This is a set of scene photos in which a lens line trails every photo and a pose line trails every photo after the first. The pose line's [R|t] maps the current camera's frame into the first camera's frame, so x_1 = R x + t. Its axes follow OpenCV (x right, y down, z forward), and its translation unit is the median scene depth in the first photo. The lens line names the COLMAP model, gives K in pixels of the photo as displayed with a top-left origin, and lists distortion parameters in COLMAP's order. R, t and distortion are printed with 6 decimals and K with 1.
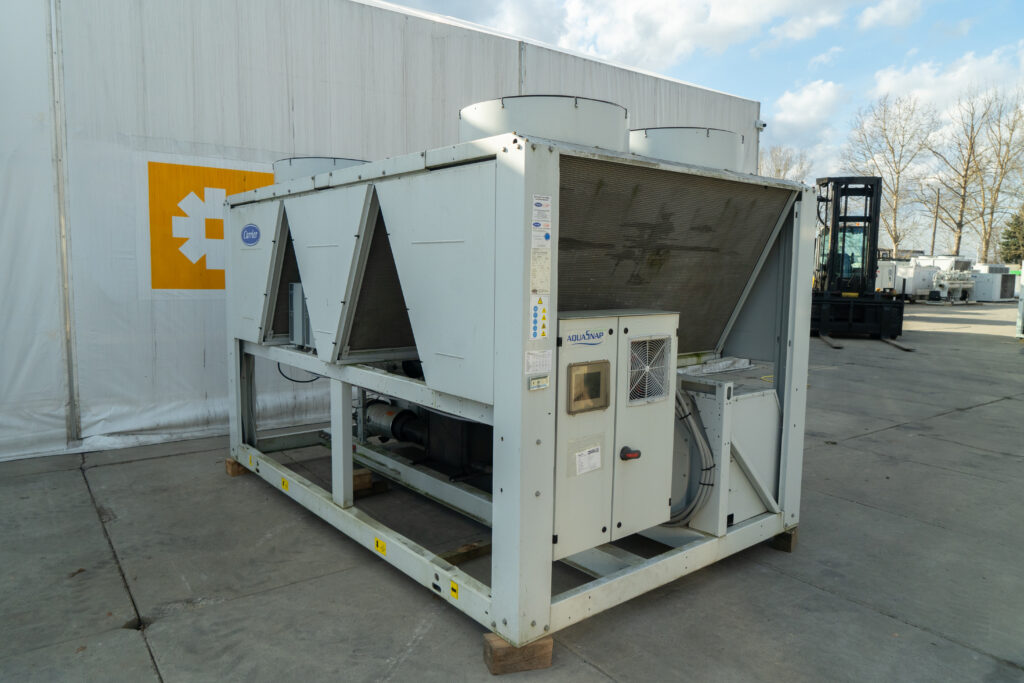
lens RADIAL K [[684.7, 0, 524.6], [0, 684.7, 339.1], [0, 0, 1]] dist [-0.011157, 0.000561]
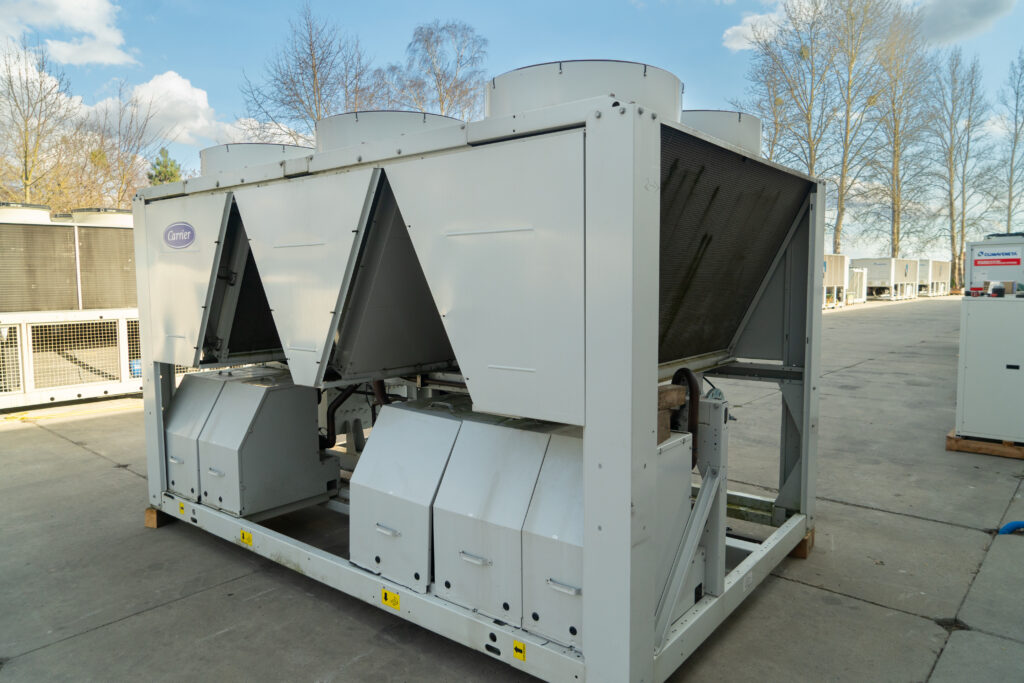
lens RADIAL K [[684.4, 0, 508.3], [0, 684.4, 341.0], [0, 0, 1]] dist [-0.014785, -0.002402]
pose [[0.982336, -0.036874, 0.183457, -0.241711], [0.039331, 0.999178, -0.009770, -0.001870], [-0.182946, 0.016813, 0.982979, 0.172236]]
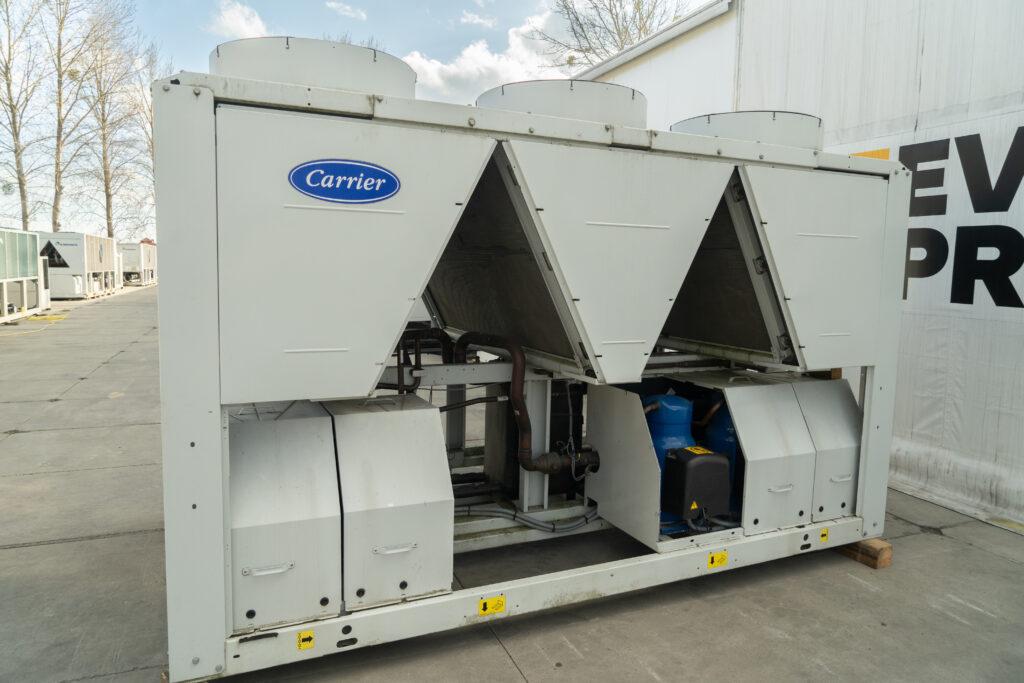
lens RADIAL K [[684.4, 0, 508.3], [0, 684.4, 341.0], [0, 0, 1]] dist [-0.014785, -0.002402]
pose [[0.276161, -0.107119, 0.955123, -1.253663], [0.083577, 0.992682, 0.087166, -0.103902], [-0.957471, 0.055754, 0.283092, 1.101222]]
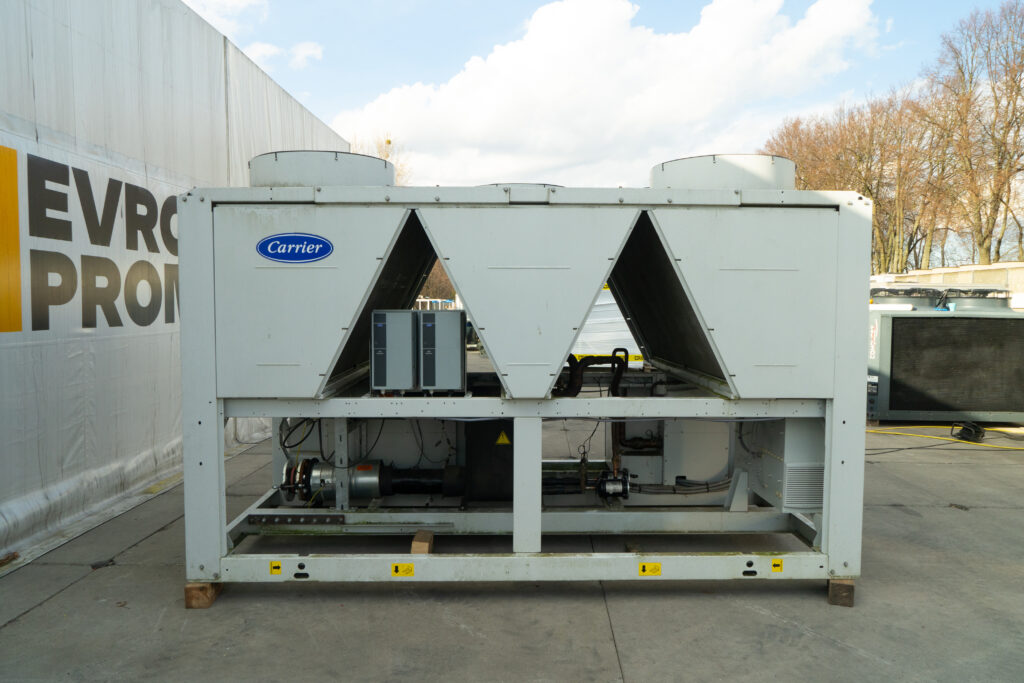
lens RADIAL K [[663.0, 0, 504.6], [0, 663.0, 339.8], [0, 0, 1]] dist [-0.075952, 0.081285]
pose [[0.639775, -0.053874, 0.766672, -1.165709], [0.085001, 0.996380, -0.000916, -0.054214], [-0.763847, 0.065754, 0.642039, 0.574330]]
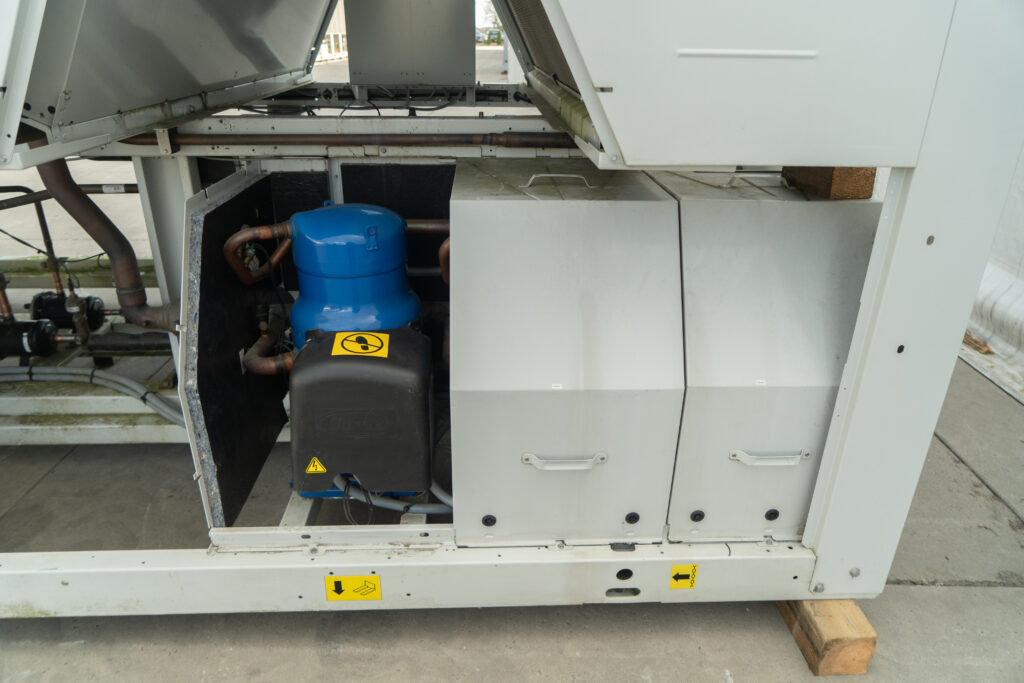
lens RADIAL K [[684.4, 0, 508.3], [0, 684.4, 341.0], [0, 0, 1]] dist [-0.014785, -0.002402]
pose [[0.619096, -0.326335, 0.714301, -0.448105], [0.075347, 0.930059, 0.359602, 0.023385], [-0.781693, -0.168808, 0.600384, 0.785651]]
